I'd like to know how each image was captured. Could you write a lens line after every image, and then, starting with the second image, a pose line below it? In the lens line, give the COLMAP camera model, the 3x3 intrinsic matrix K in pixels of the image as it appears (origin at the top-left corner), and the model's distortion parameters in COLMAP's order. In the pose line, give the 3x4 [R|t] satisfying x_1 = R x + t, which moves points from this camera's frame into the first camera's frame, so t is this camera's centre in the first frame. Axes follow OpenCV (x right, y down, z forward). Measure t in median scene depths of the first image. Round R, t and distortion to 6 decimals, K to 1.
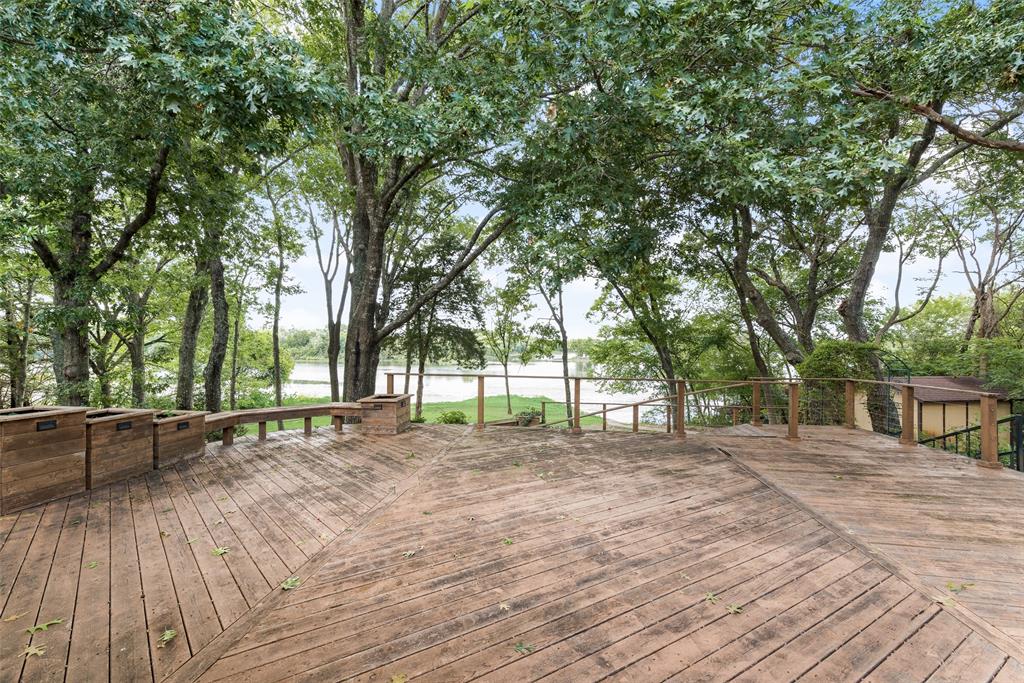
lens RADIAL K [[400.6, 0, 514.1], [0, 400.6, 350.6], [0, 0, 1]] dist [0.006996, -0.000248]
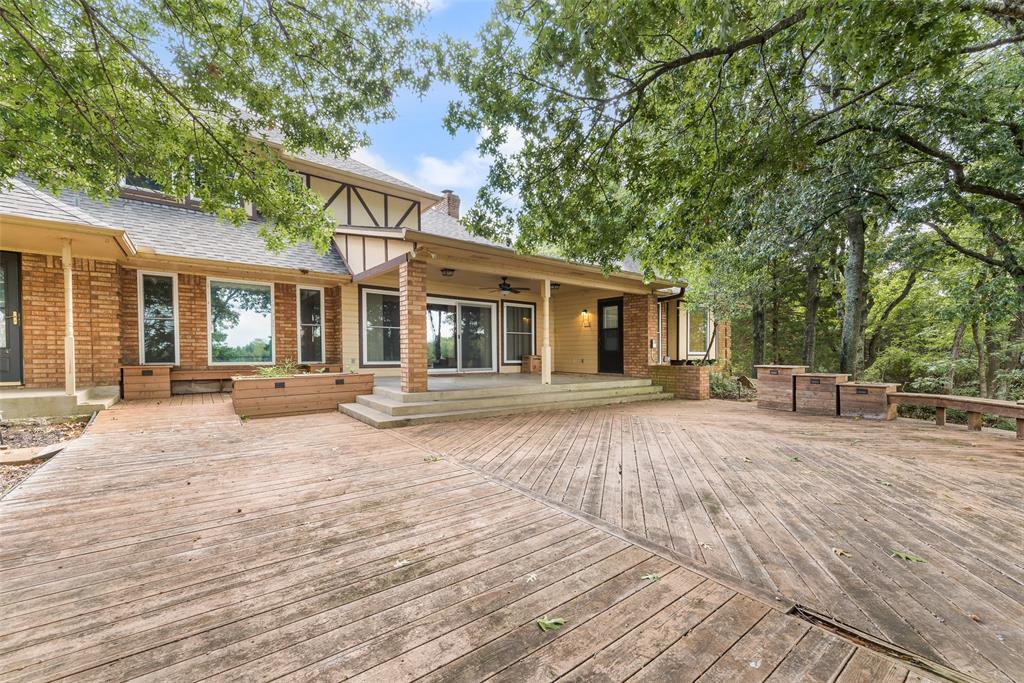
lens RADIAL K [[400.6, 0, 514.1], [0, 400.6, 350.6], [0, 0, 1]] dist [0.006996, -0.000248]
pose [[-0.691771, -0.007972, -0.722073, 1.270099], [-0.020615, 0.999750, 0.008712, 0.084037], [0.721822, 0.020912, -0.691762, 1.458799]]
